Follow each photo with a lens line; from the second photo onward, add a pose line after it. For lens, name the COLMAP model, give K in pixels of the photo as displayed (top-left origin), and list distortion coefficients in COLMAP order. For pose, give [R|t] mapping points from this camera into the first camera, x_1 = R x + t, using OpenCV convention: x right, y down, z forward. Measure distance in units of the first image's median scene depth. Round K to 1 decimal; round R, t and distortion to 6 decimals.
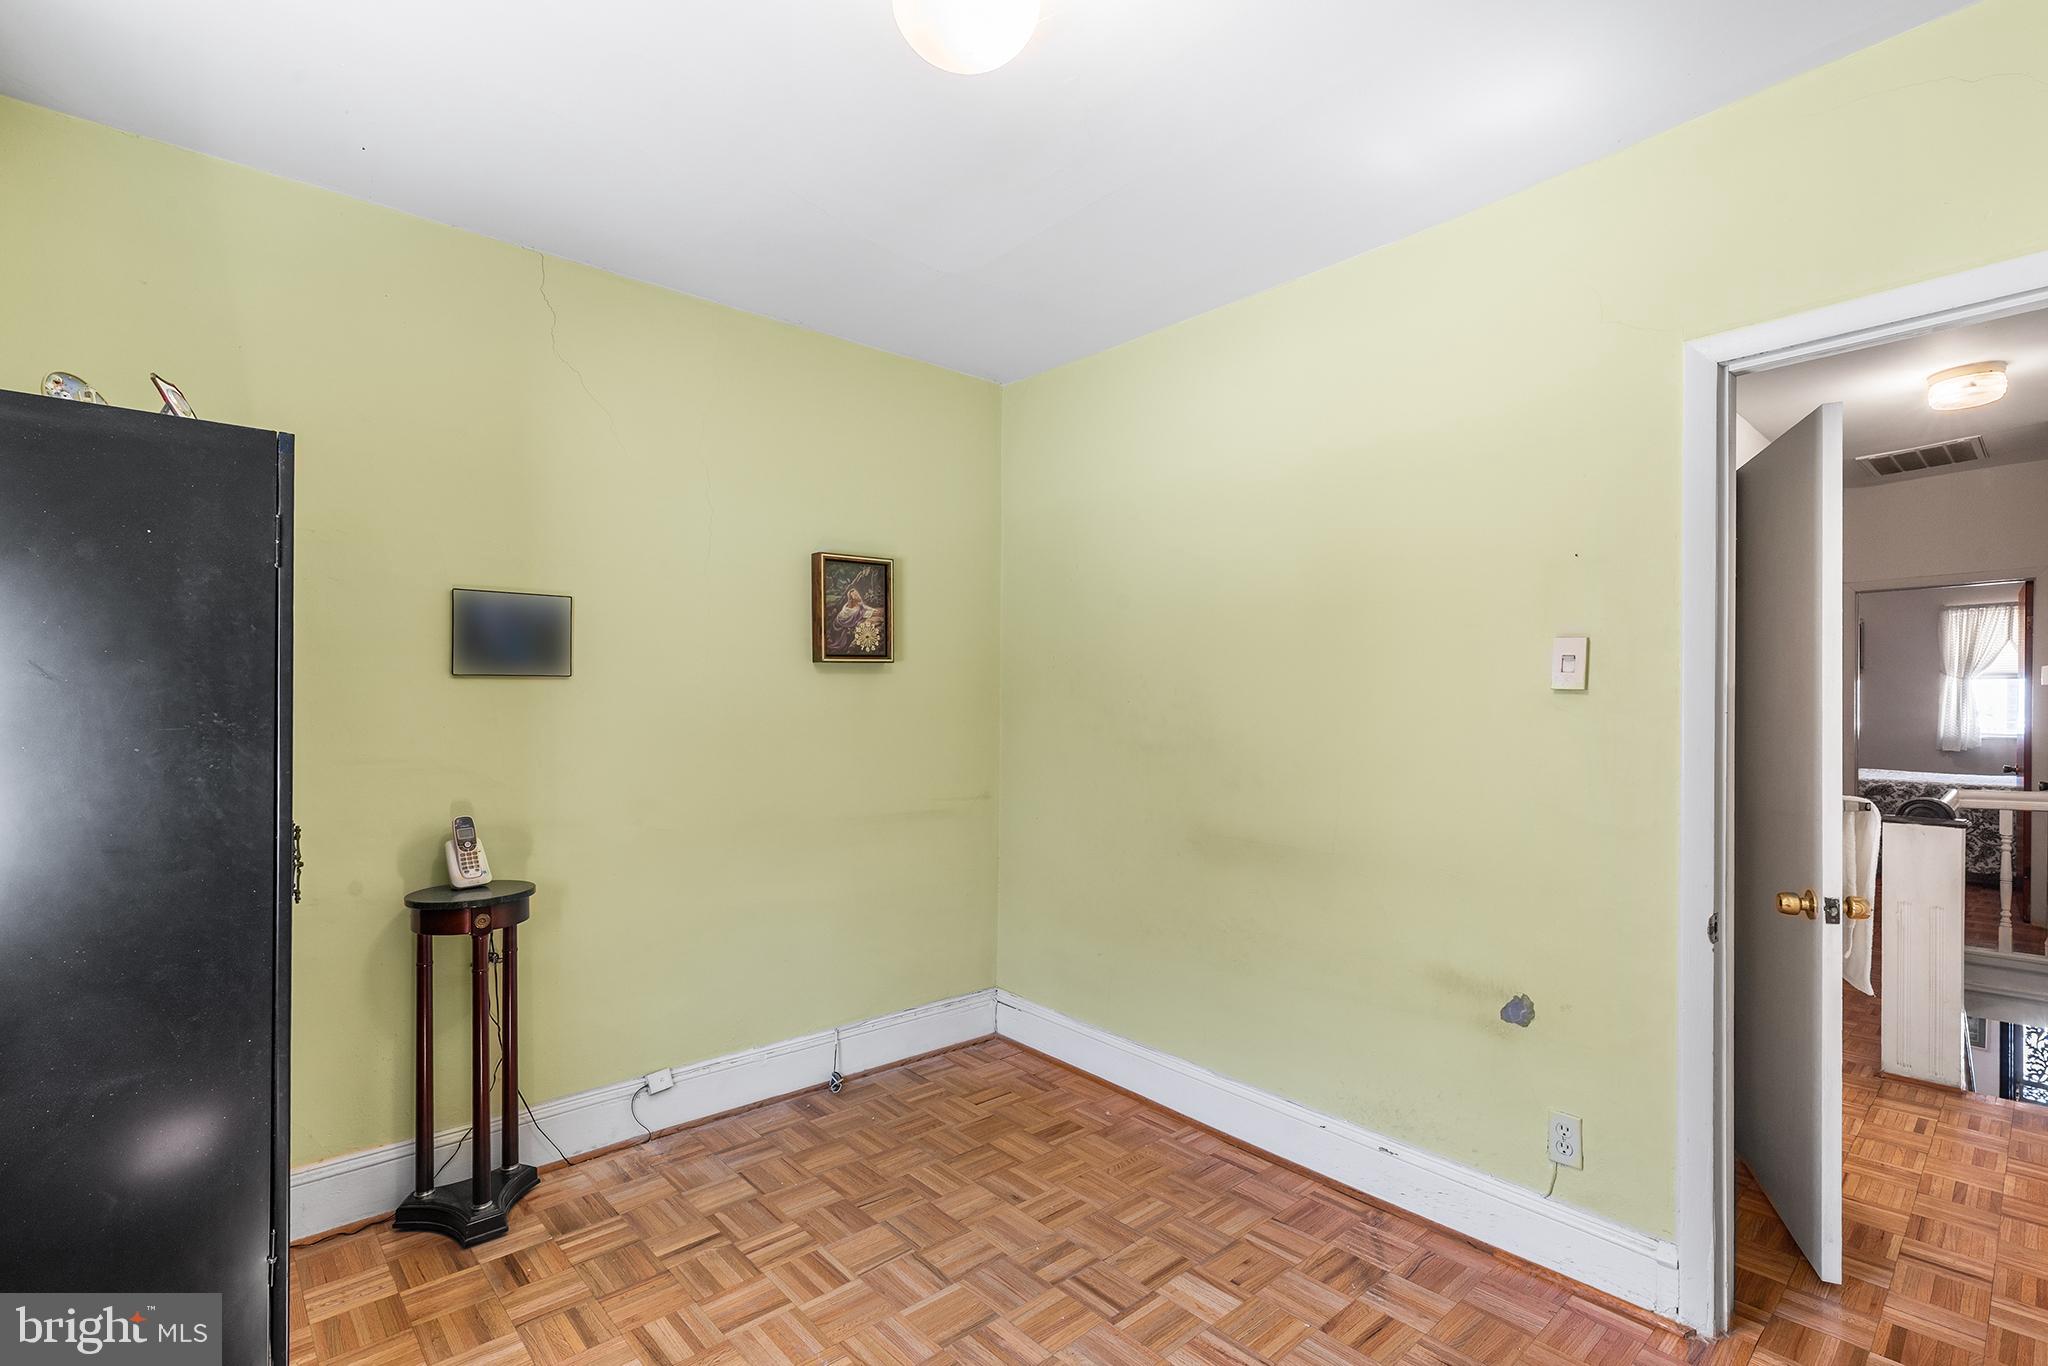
lens RADIAL K [[932.1, 0, 1025.6], [0, 932.1, 680.7], [0, 0, 1]] dist [0.003940, -0.001268]
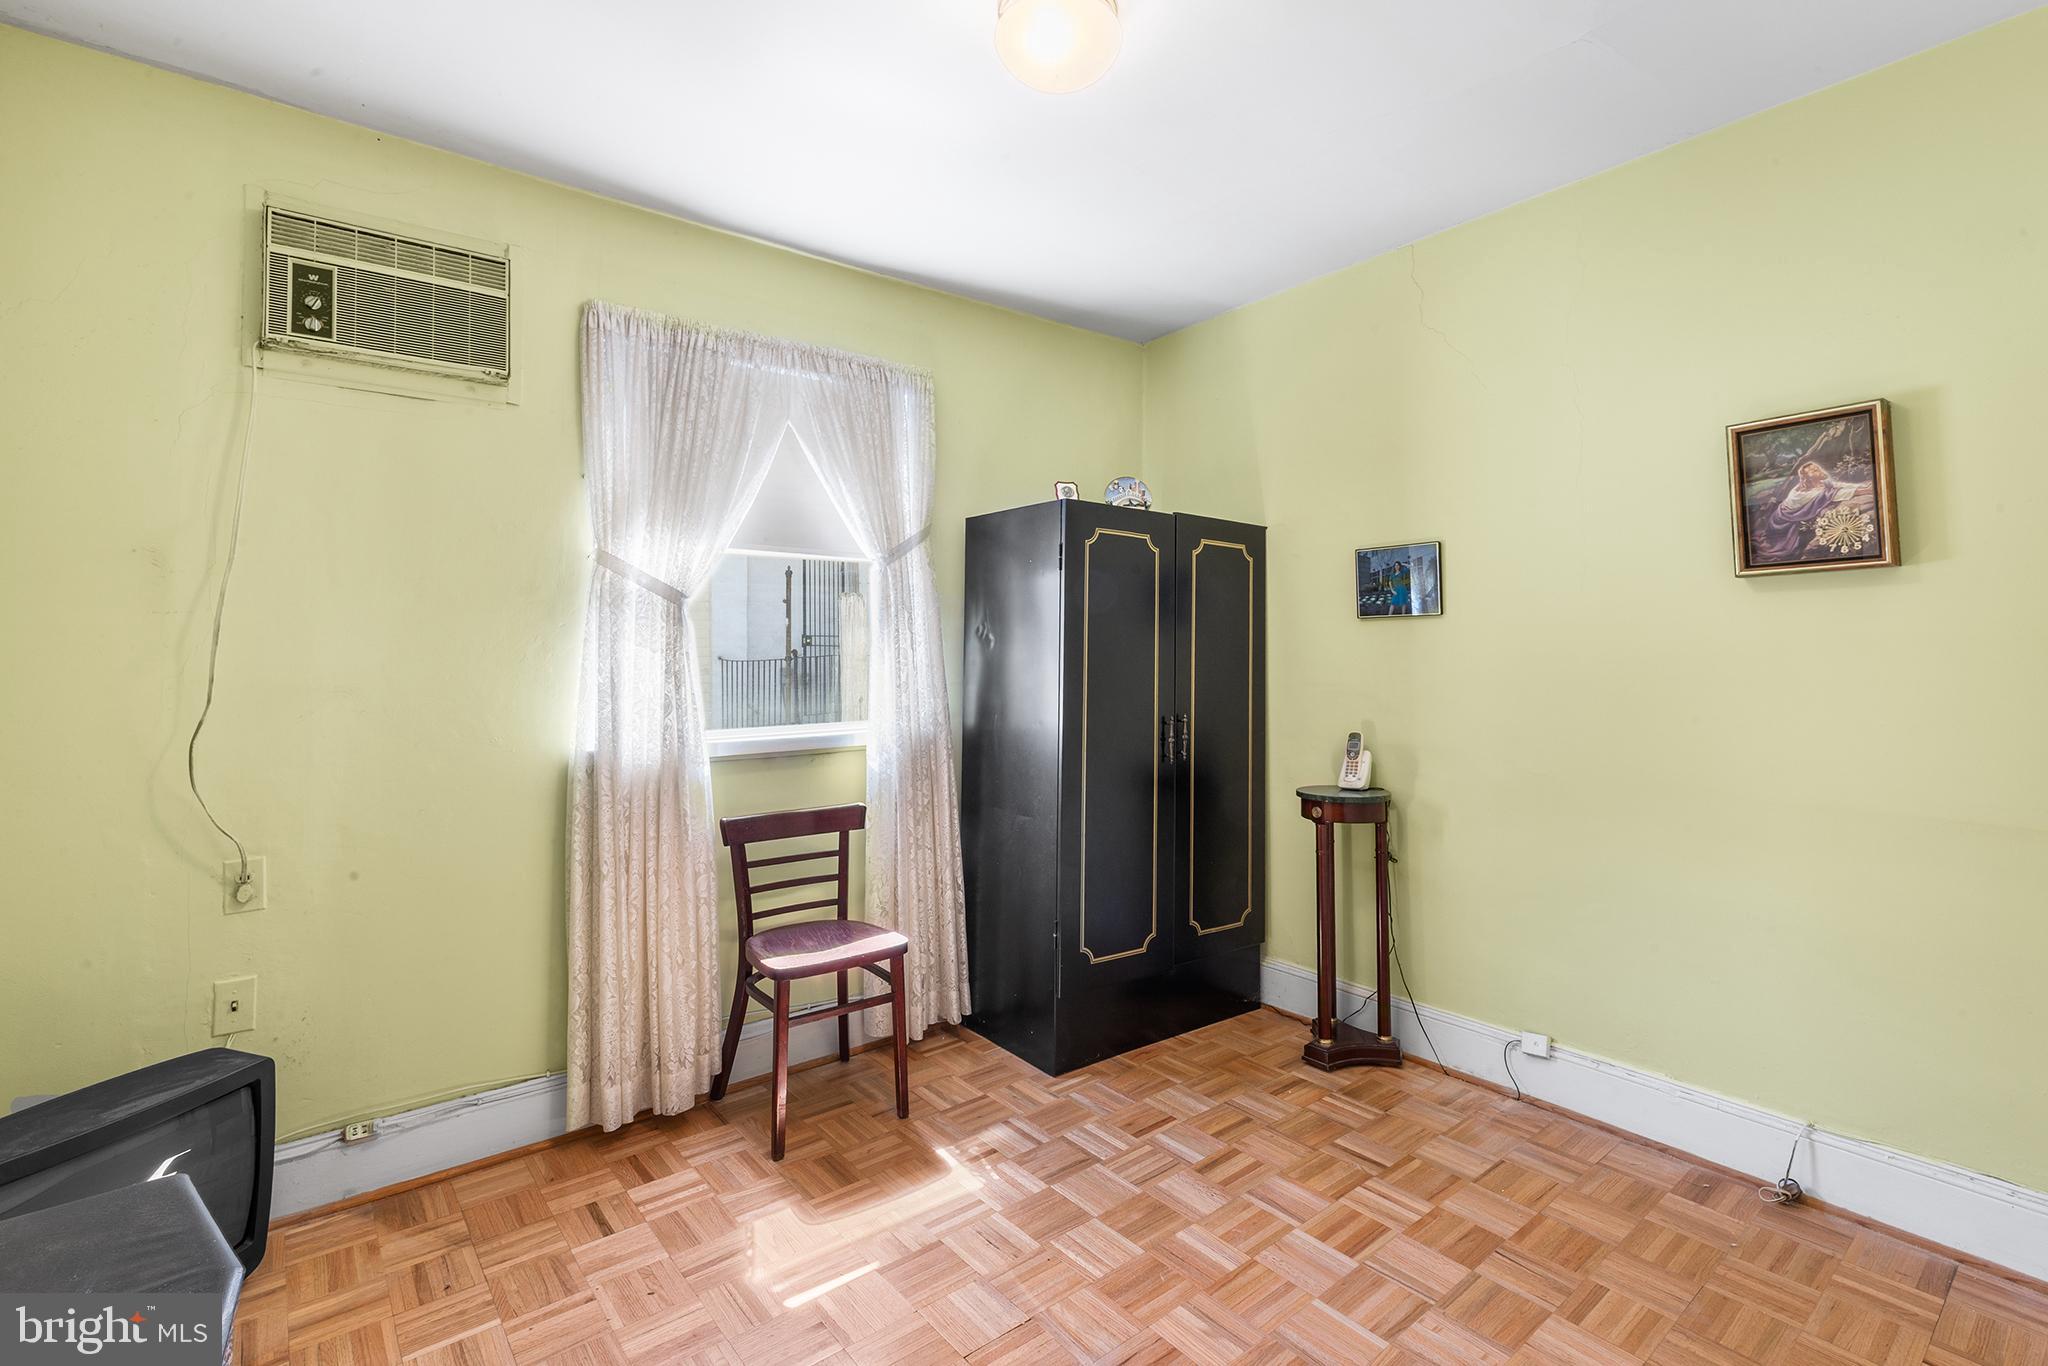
lens RADIAL K [[932.1, 0, 1028.2], [0, 932.1, 591.0], [0, 0, 1]] dist [0.003940, -0.001268]
pose [[-0.044997, -0.067233, -0.996722, 0.555054], [0.026899, 0.997289, -0.068486, 0.027104], [0.998625, -0.029892, -0.043067, 0.517688]]
